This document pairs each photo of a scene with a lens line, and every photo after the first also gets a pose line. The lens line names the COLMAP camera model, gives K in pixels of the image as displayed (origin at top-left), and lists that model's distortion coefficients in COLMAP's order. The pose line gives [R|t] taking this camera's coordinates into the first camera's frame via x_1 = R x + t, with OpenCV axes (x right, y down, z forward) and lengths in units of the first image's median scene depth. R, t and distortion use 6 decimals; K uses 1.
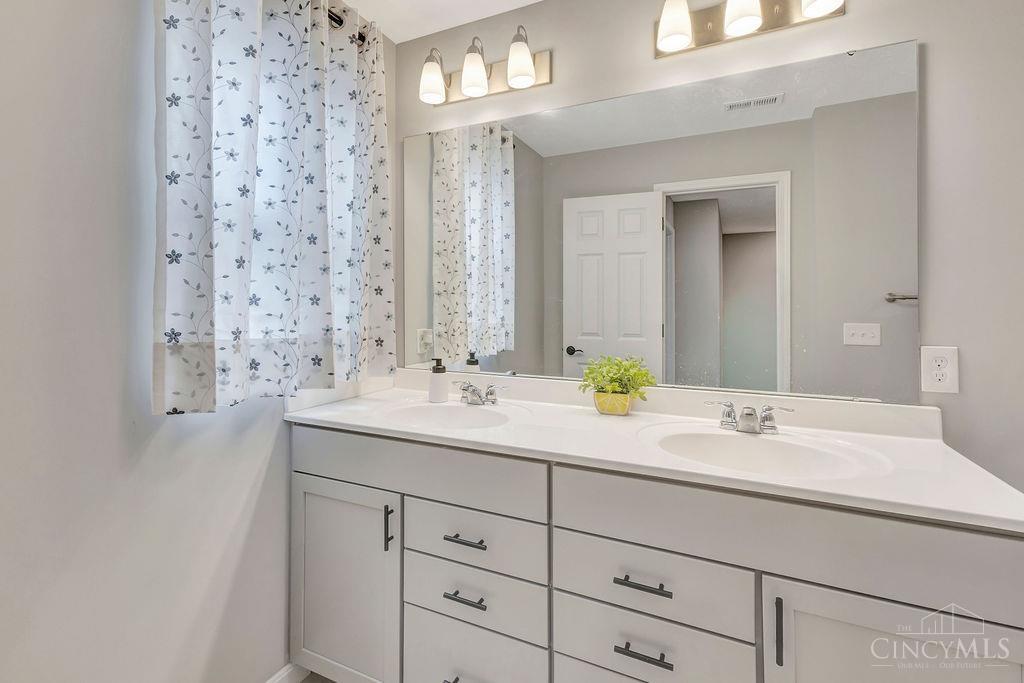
lens RADIAL K [[449.1, 0, 514.5], [0, 449.1, 315.3], [0, 0, 1]] dist [0.000189, 0.000013]
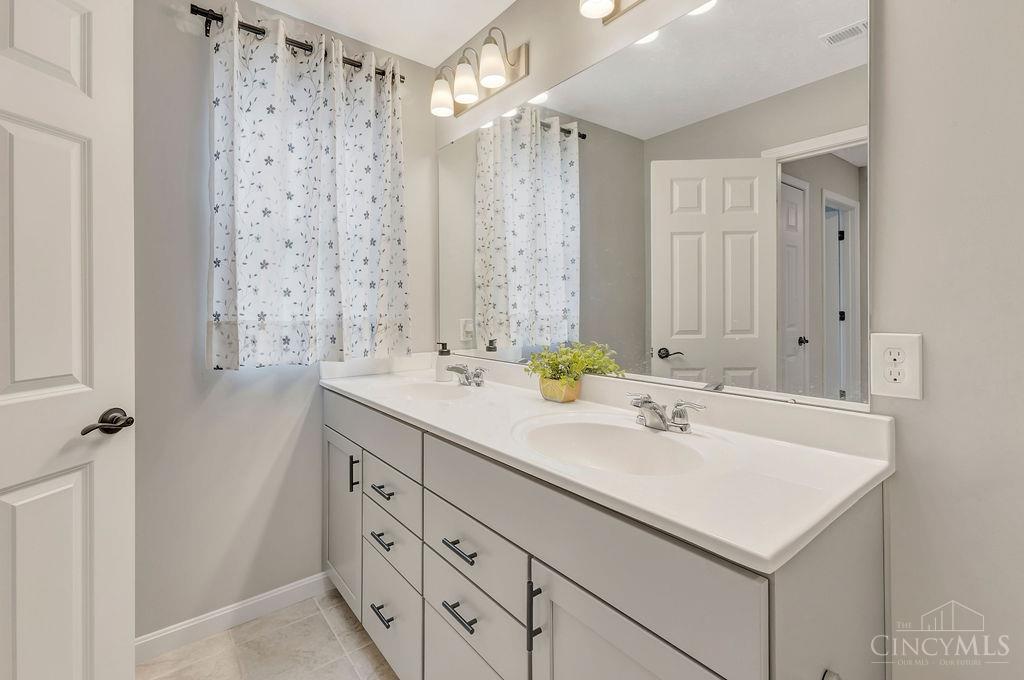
lens RADIAL K [[456.6, 0, 523.5], [0, 456.6, 318.3], [0, 0, 1]] dist [0.010312, 0.000247]
pose [[0.899484, 0.001591, -0.436951, 0.613544], [0.000793, 0.999986, 0.005273, 0.034568], [0.436953, -0.005089, 0.899470, 0.067977]]
